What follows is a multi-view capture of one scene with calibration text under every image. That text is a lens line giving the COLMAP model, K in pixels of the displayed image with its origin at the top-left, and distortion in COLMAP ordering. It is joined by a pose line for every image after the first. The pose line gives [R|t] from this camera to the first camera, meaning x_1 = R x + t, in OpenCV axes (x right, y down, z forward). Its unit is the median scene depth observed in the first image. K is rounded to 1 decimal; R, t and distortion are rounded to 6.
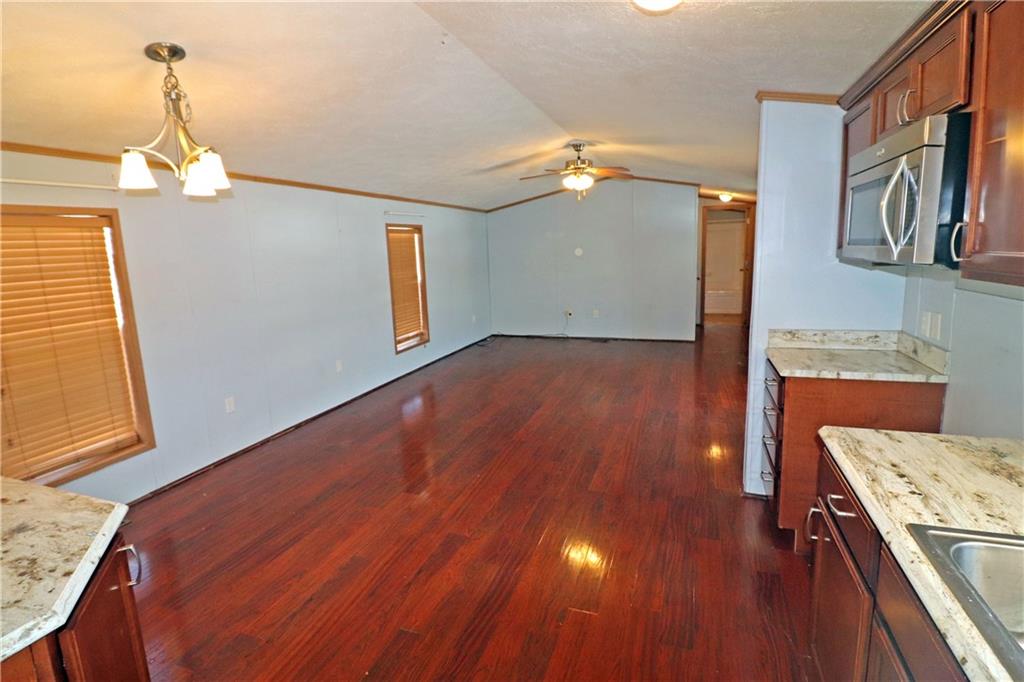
lens RADIAL K [[480.9, 0, 511.1], [0, 480.9, 322.6], [0, 0, 1]] dist [0.000429, 0.000041]
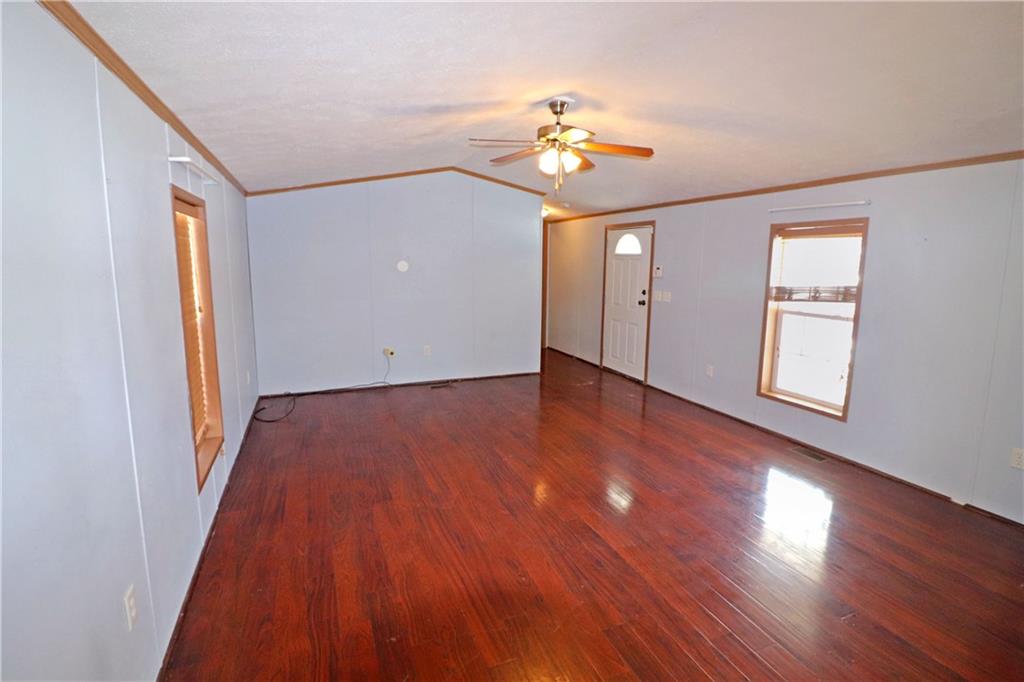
lens RADIAL K [[480.9, 0, 511.1], [0, 480.9, 322.6], [0, 0, 1]] dist [0.000429, 0.000041]
pose [[0.736924, -0.043555, 0.674571, -0.243372], [0.065414, 0.997833, -0.007034, -0.049857], [-0.672803, 0.049310, 0.738176, 0.386416]]
